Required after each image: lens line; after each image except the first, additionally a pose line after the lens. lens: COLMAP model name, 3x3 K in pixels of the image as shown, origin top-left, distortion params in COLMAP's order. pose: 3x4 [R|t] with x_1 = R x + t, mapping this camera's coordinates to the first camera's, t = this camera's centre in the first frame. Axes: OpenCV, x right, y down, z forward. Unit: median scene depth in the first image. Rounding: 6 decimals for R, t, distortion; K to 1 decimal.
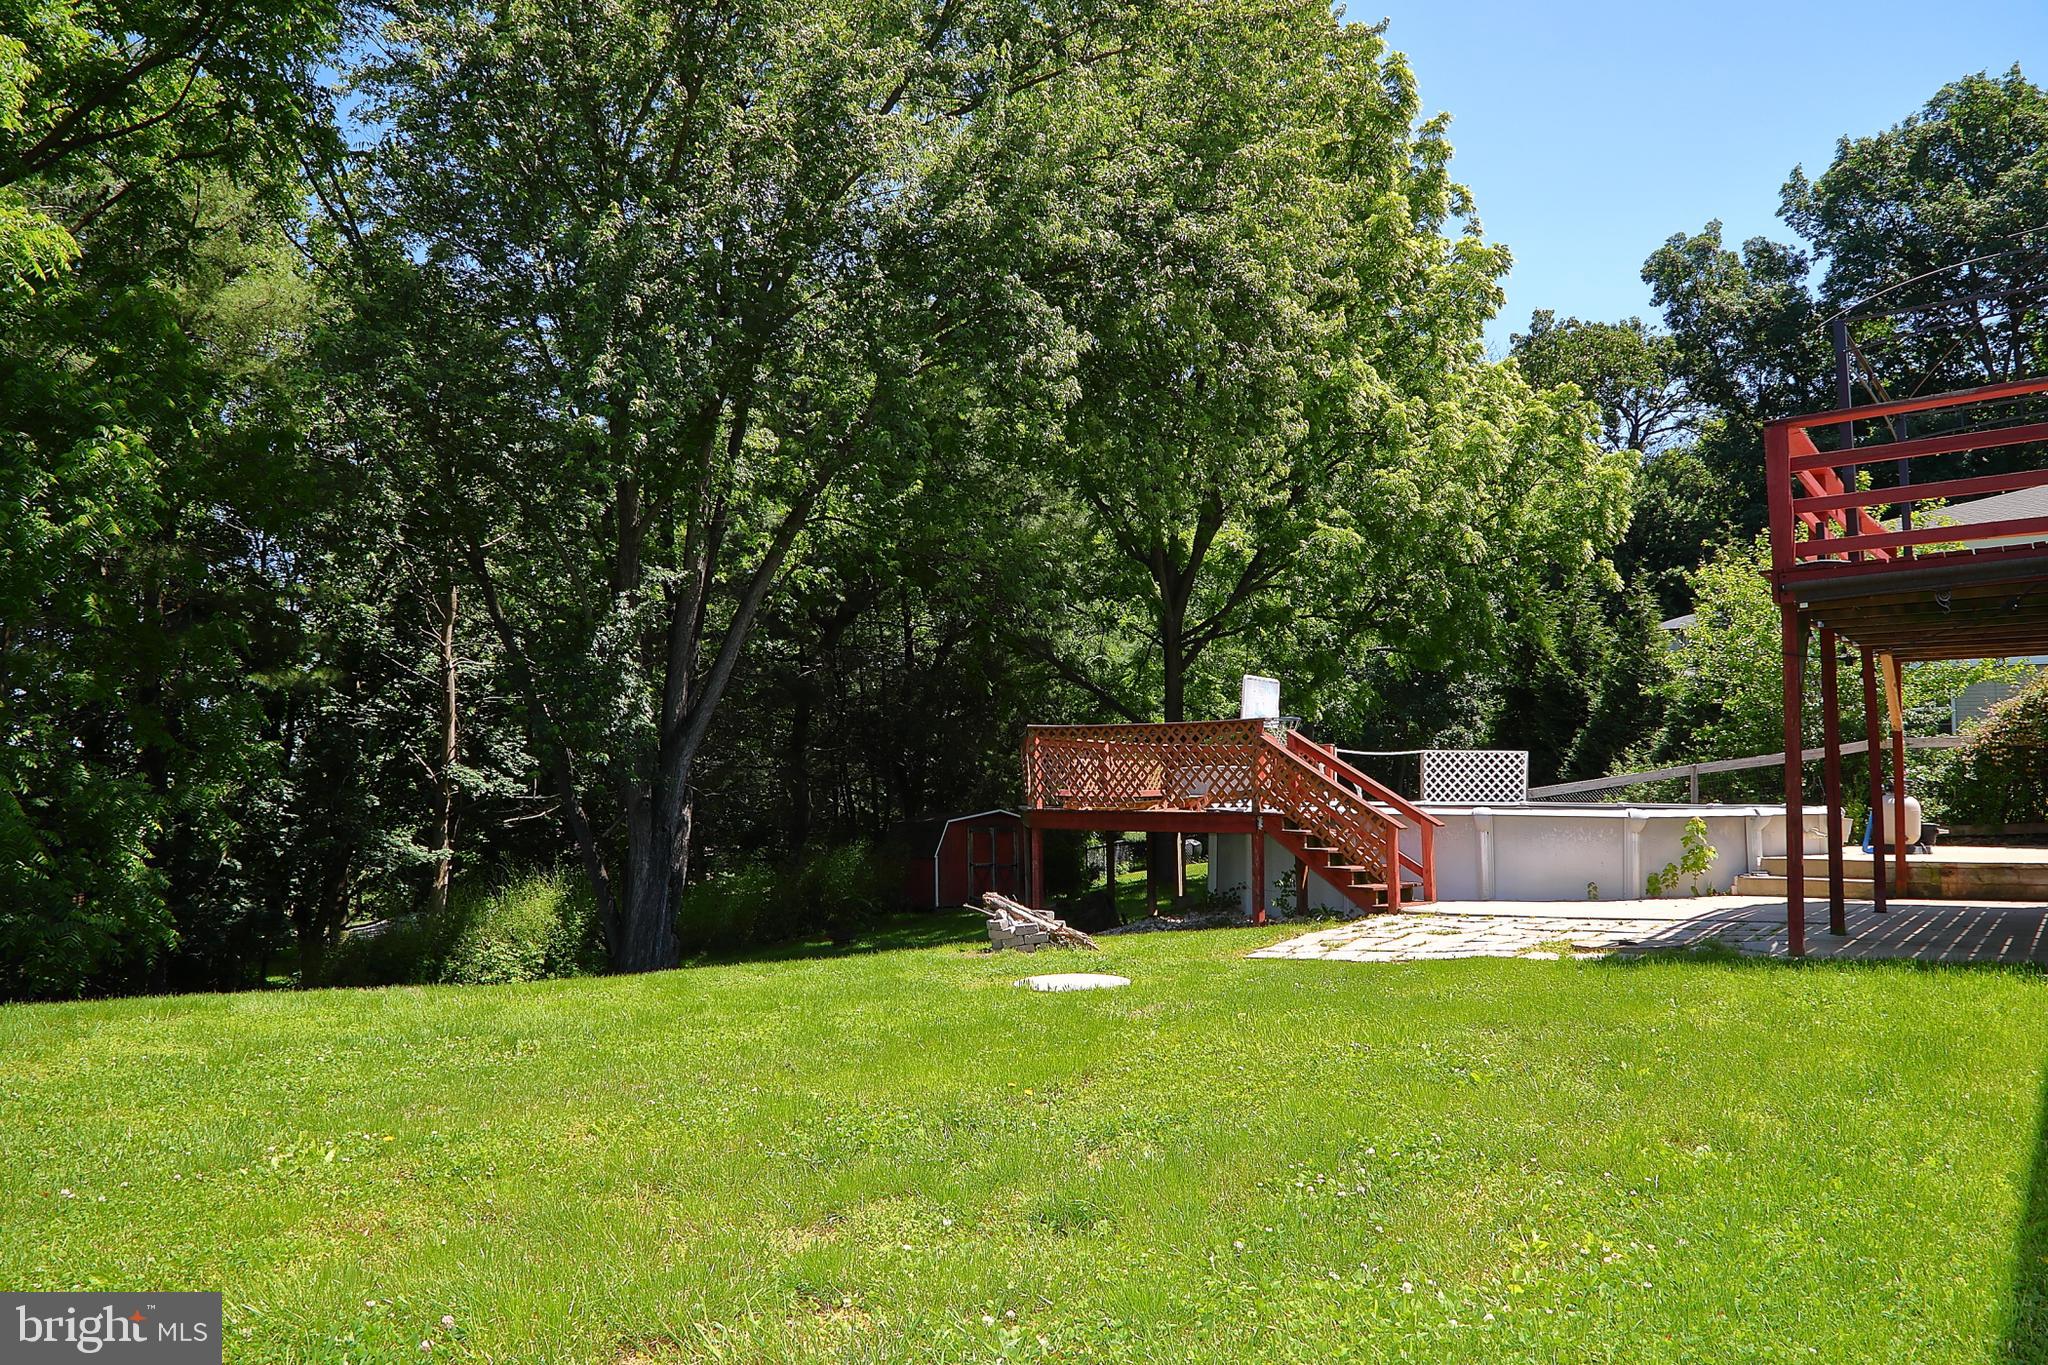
lens RADIAL K [[1404.7, 0, 1019.2], [0, 1404.7, 696.5], [0, 0, 1]] dist [-0.101372, 0.025458]
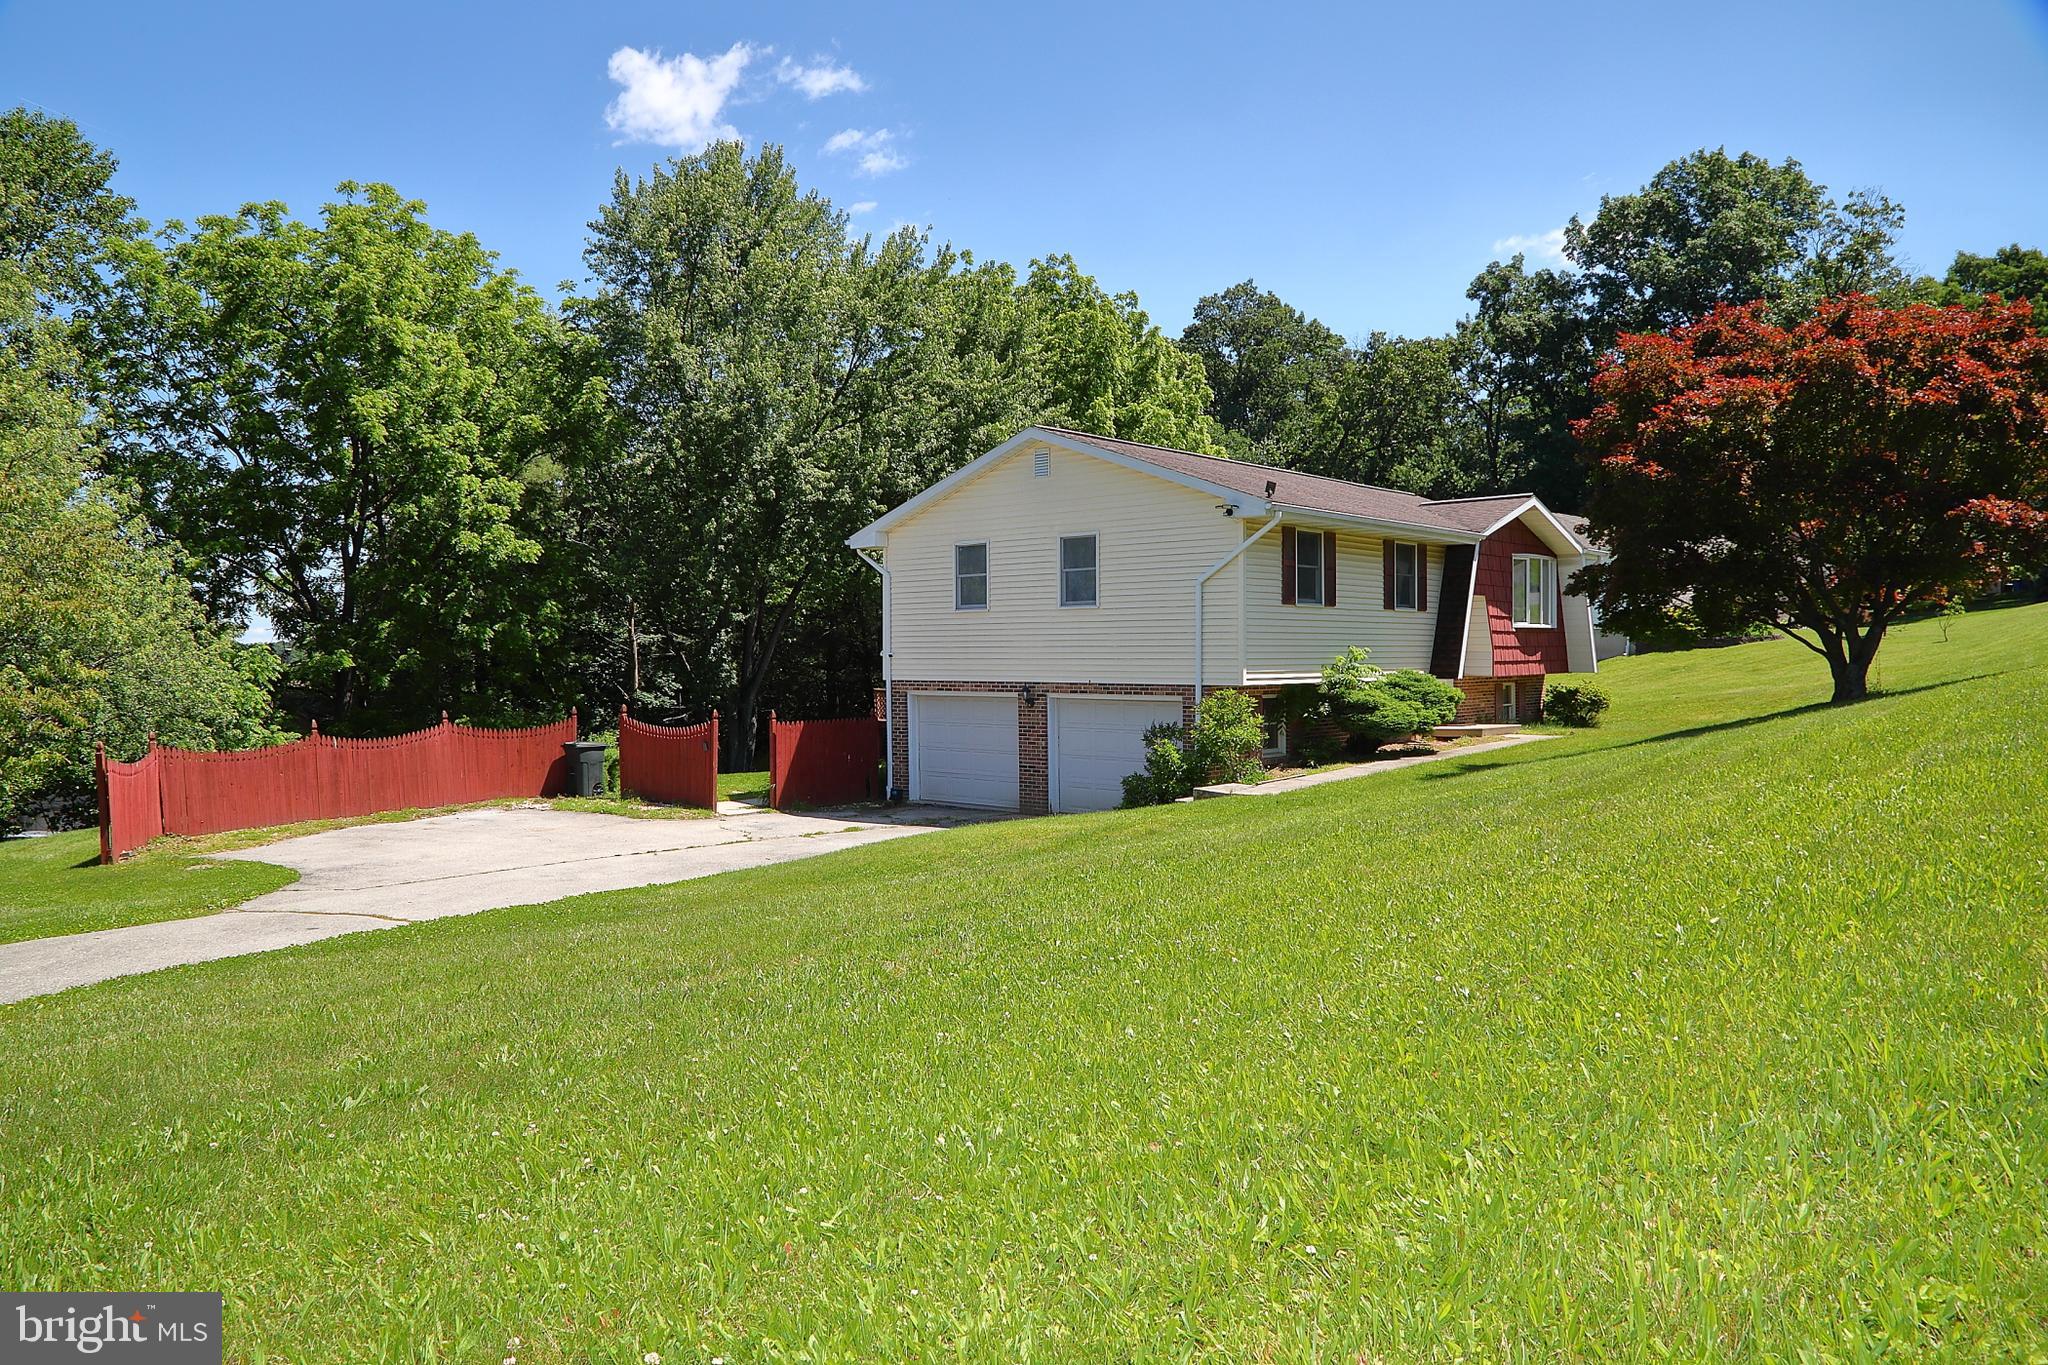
lens RADIAL K [[1404.7, 0, 1024.6], [0, 1404.7, 669.1], [0, 0, 1]] dist [-0.101372, 0.025458]
pose [[0.997482, -0.009224, -0.070312, 0.232875], [0.014741, 0.996817, 0.078351, -0.111117], [0.069365, -0.079190, 0.994443, -0.786757]]
